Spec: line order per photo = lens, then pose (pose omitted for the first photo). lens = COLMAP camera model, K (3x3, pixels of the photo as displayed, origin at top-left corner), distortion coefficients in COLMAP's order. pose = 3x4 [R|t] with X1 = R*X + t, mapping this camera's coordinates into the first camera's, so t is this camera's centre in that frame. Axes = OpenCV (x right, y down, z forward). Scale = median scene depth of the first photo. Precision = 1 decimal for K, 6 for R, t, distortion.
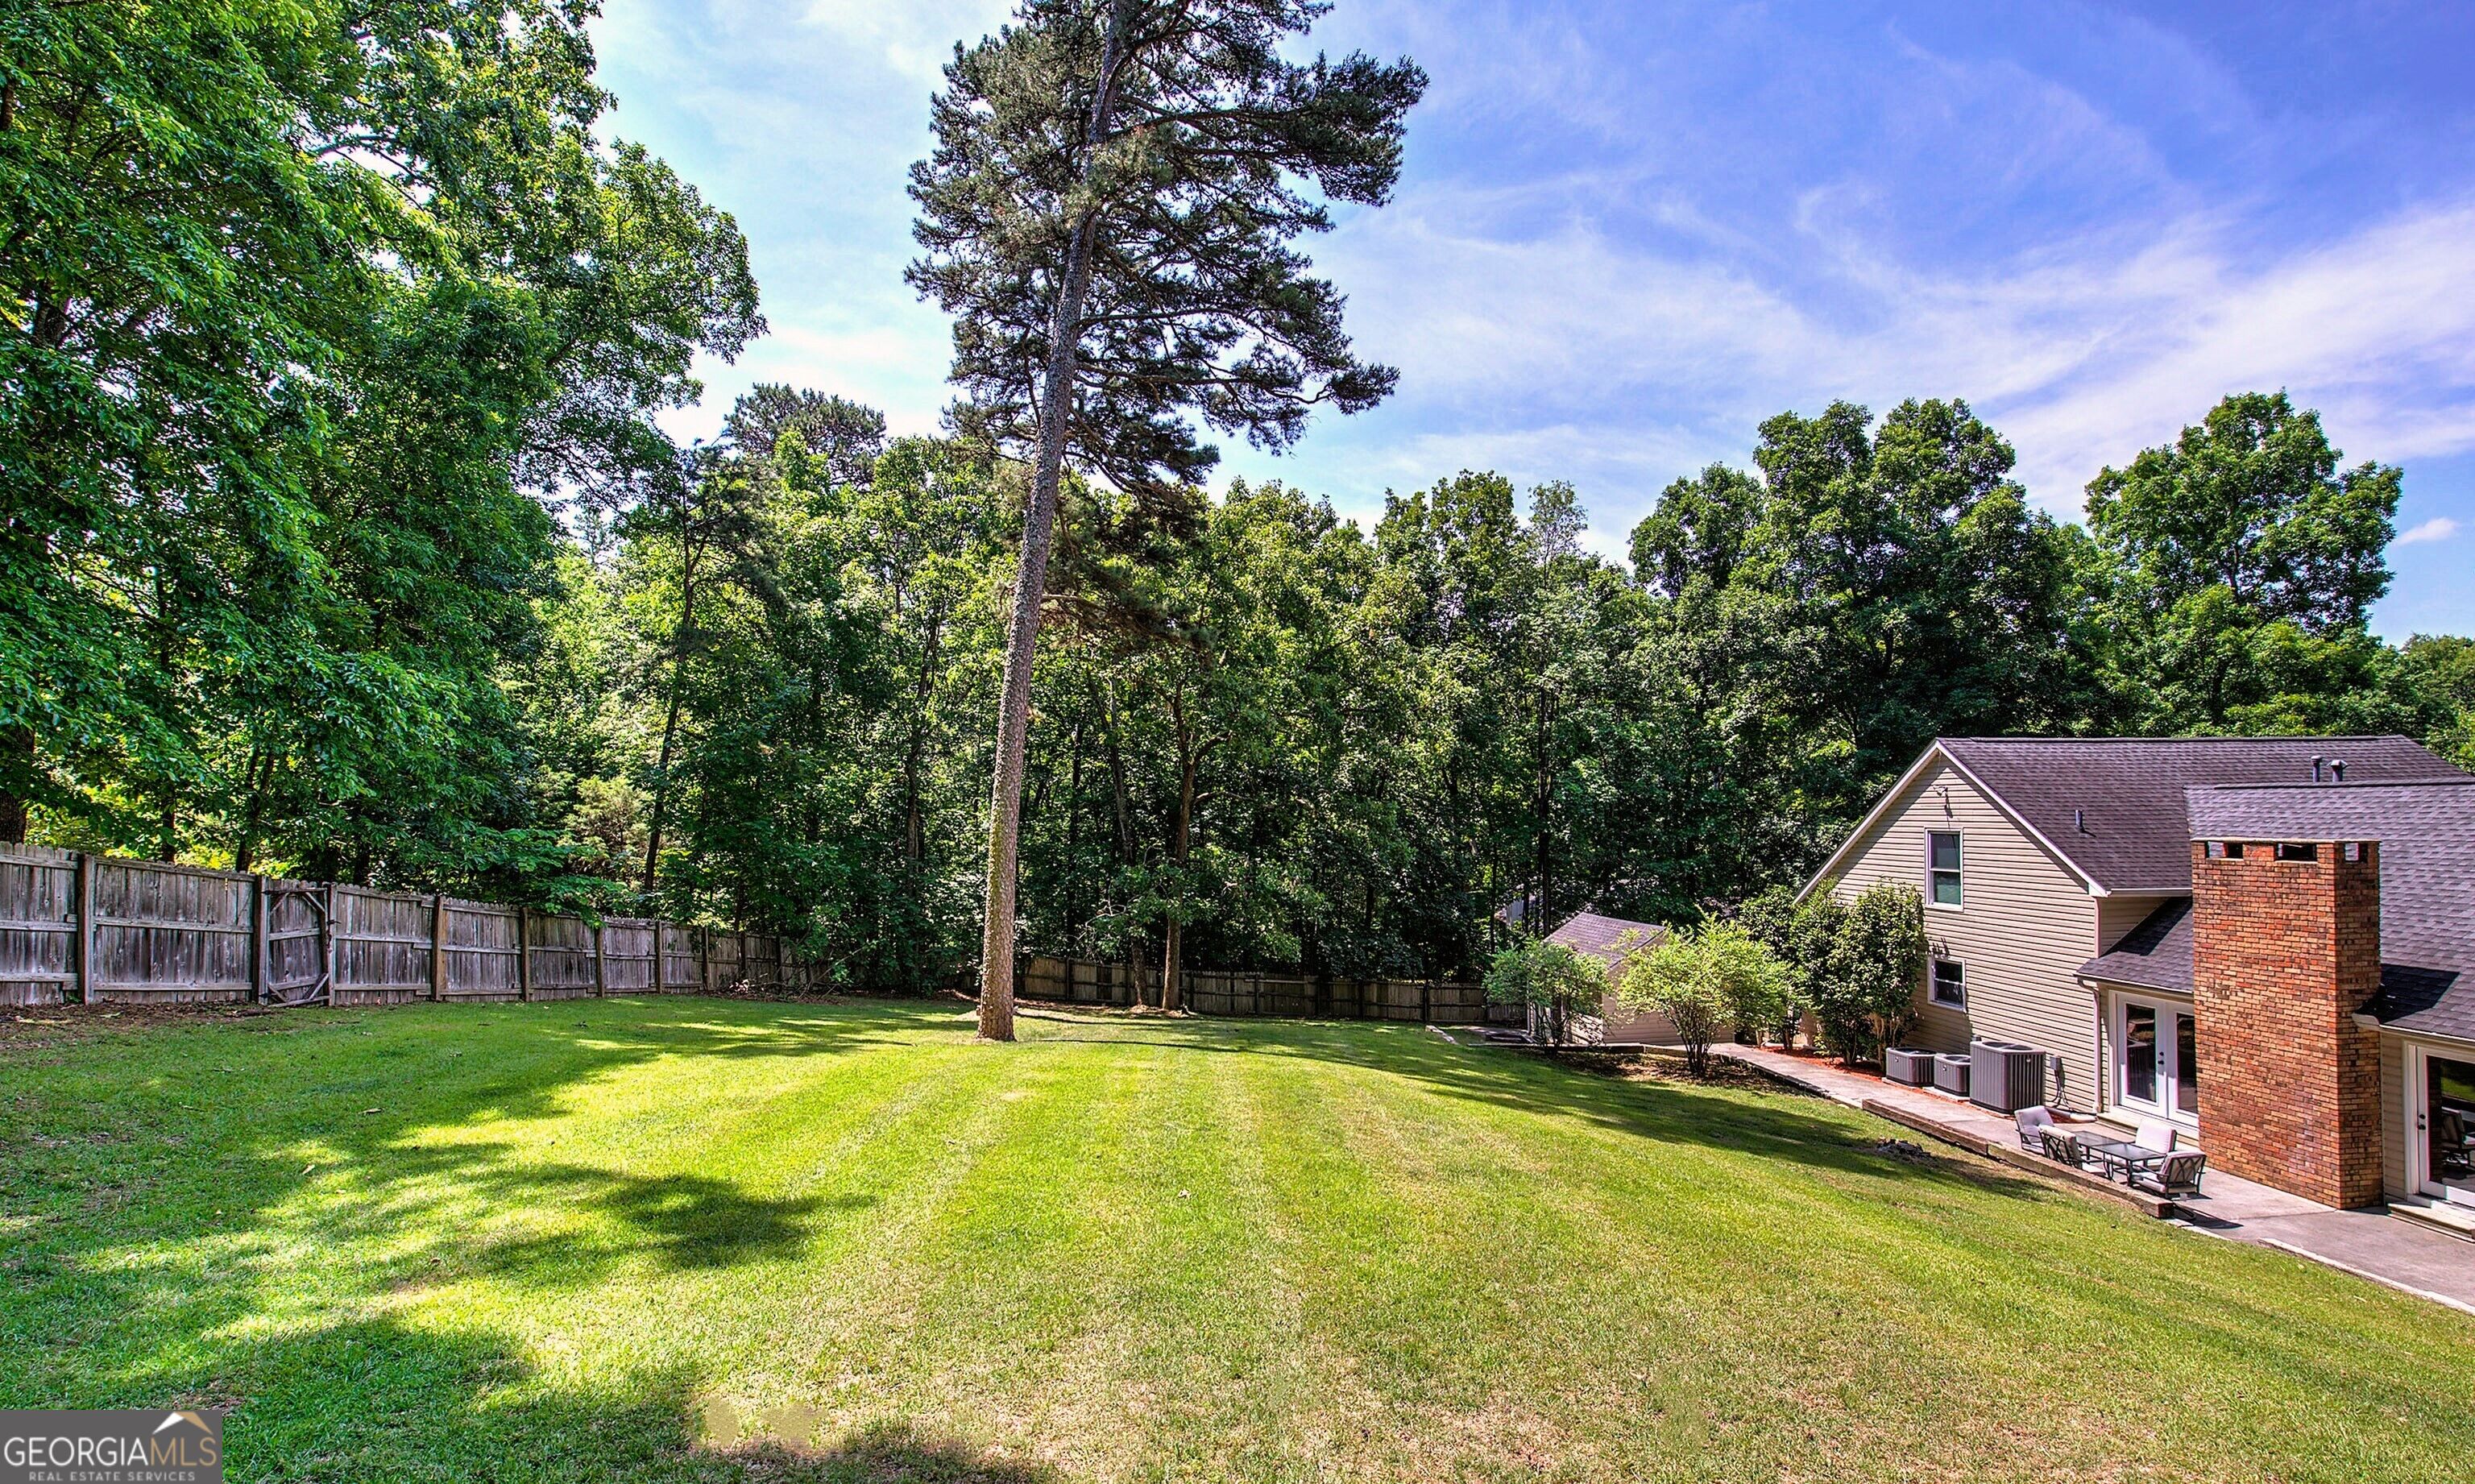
lens RADIAL K [[1068.9, 0, 1265.8], [0, 1068.9, 814.2], [0, 0, 1]] dist [0.011690, -0.001320]
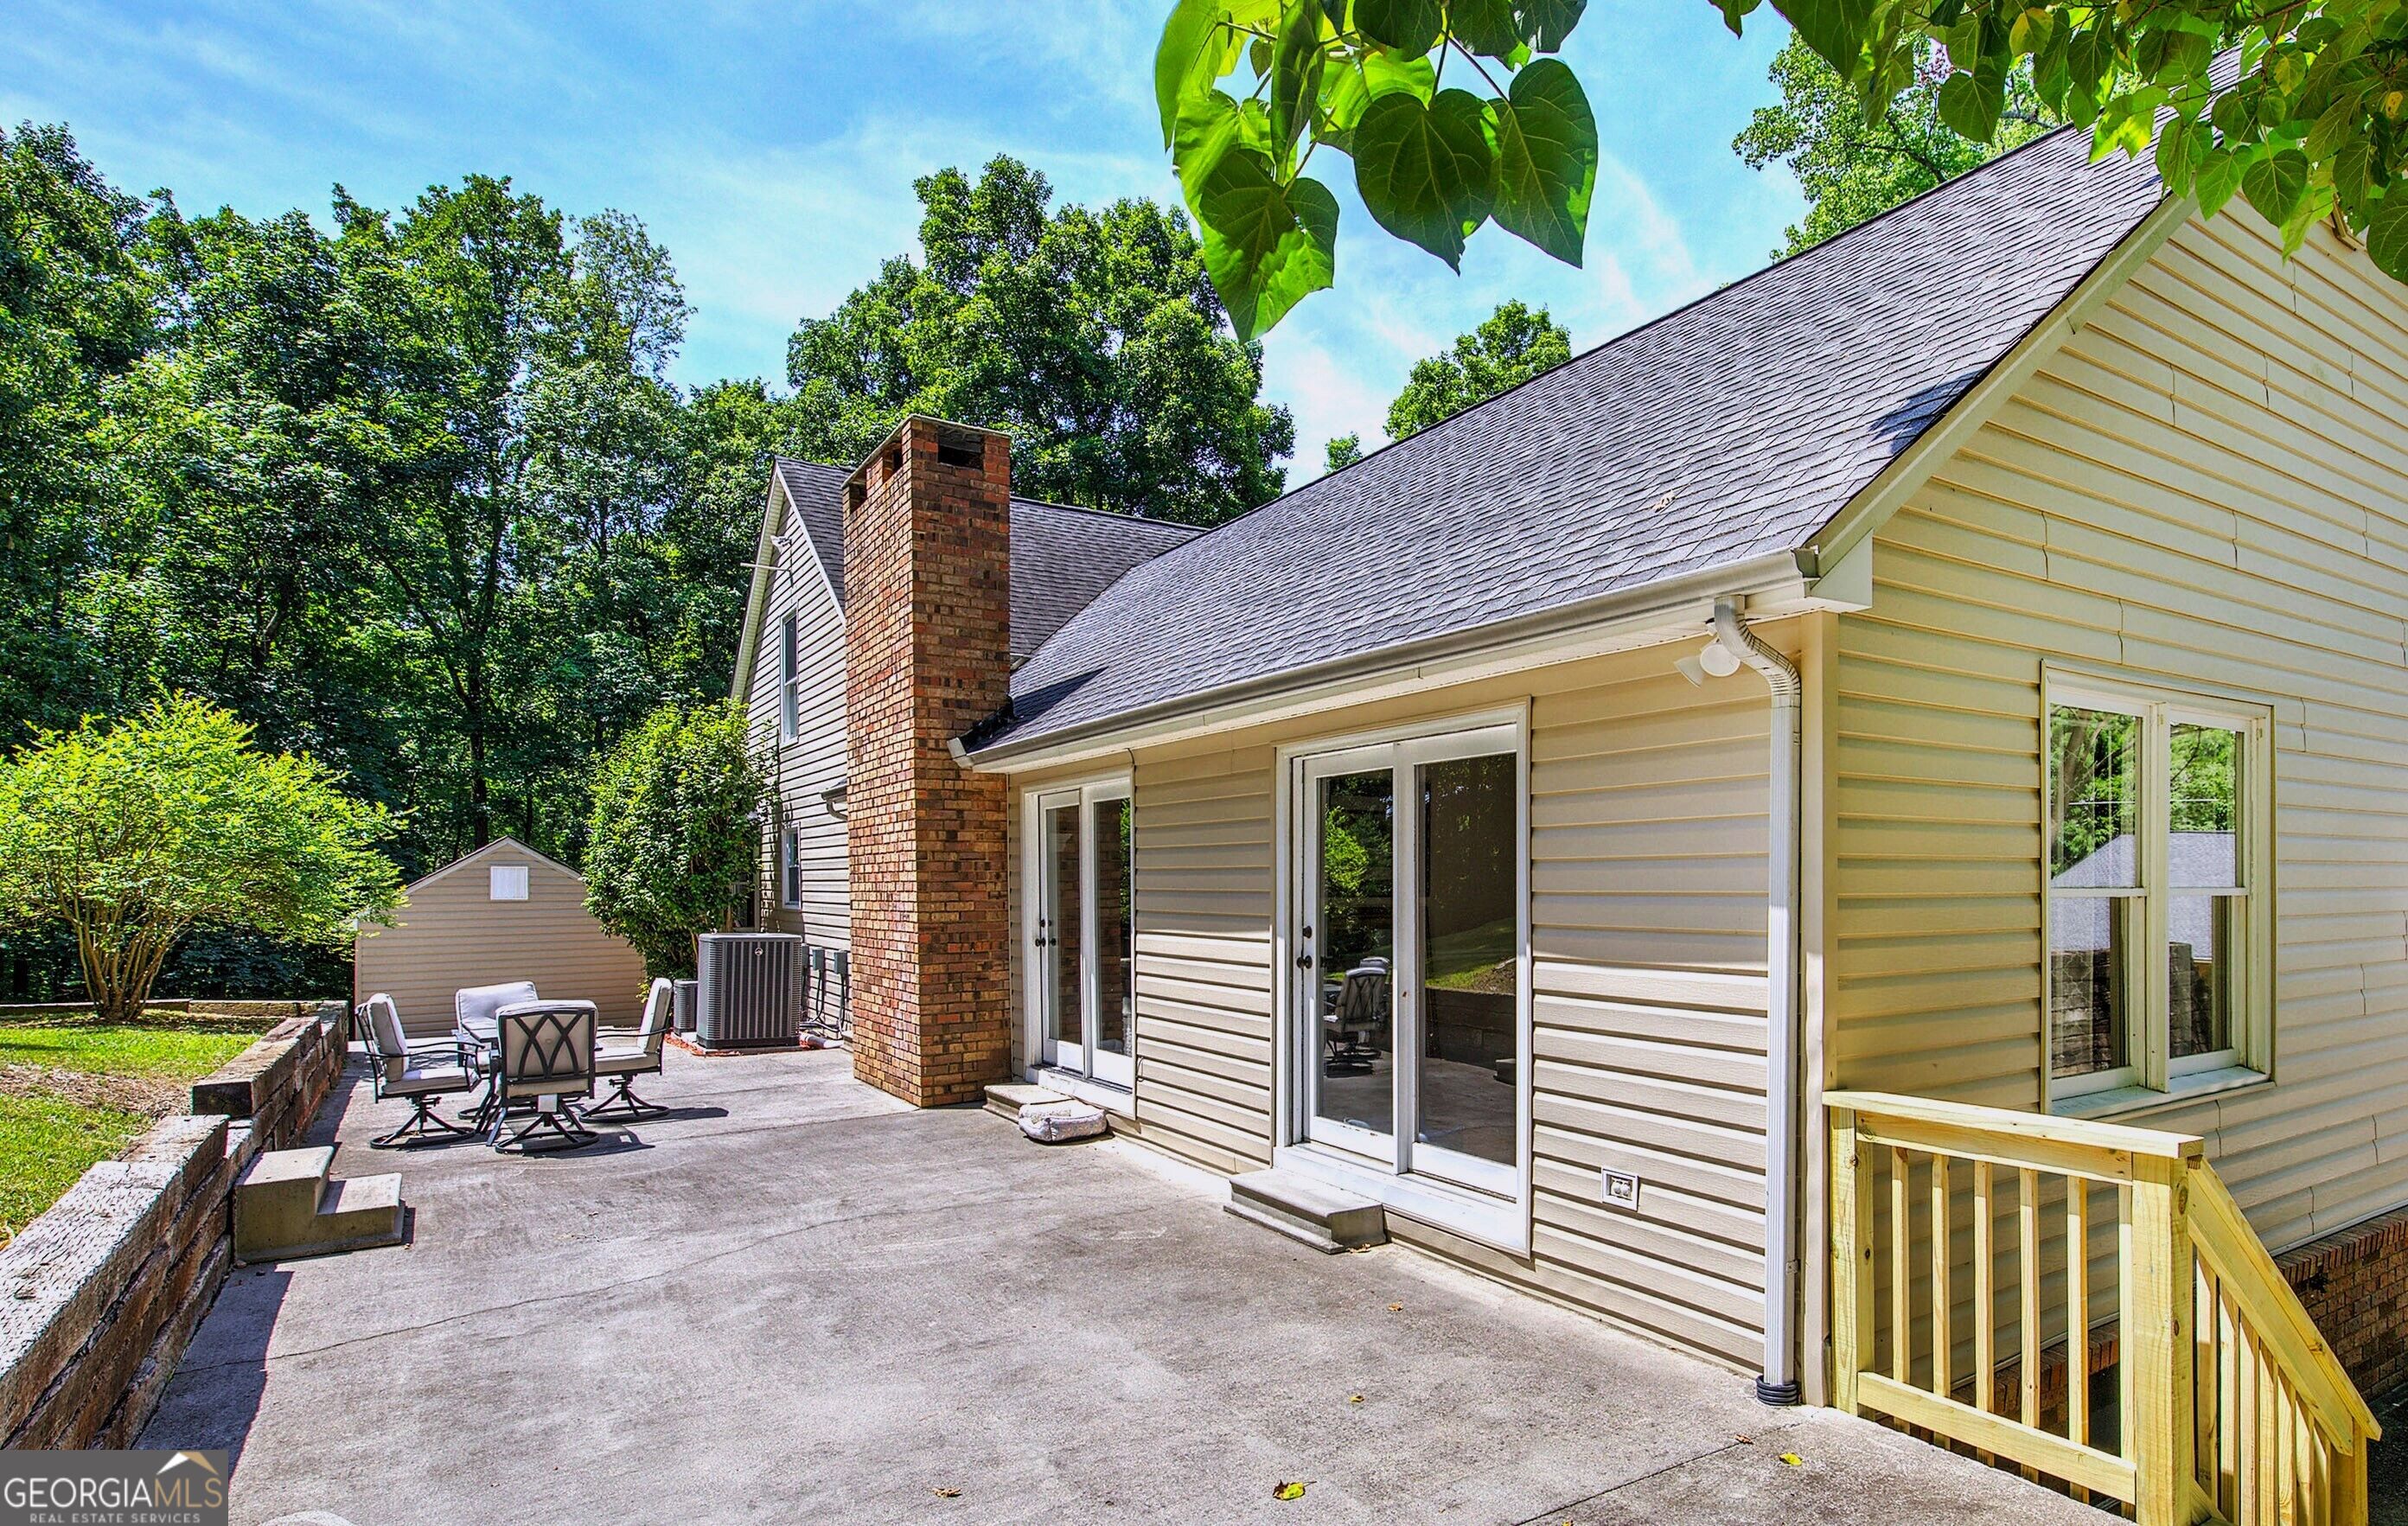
lens RADIAL K [[1297.9, 0, 1317.1], [0, 1297.9, 880.1], [0, 0, 1]] dist [0.017626, -0.000661]
pose [[0.900813, 0.008493, 0.434125, 0.399647], [-0.005395, 0.999950, -0.008368, 0.115545], [-0.434174, 0.005196, 0.900814, 0.151569]]
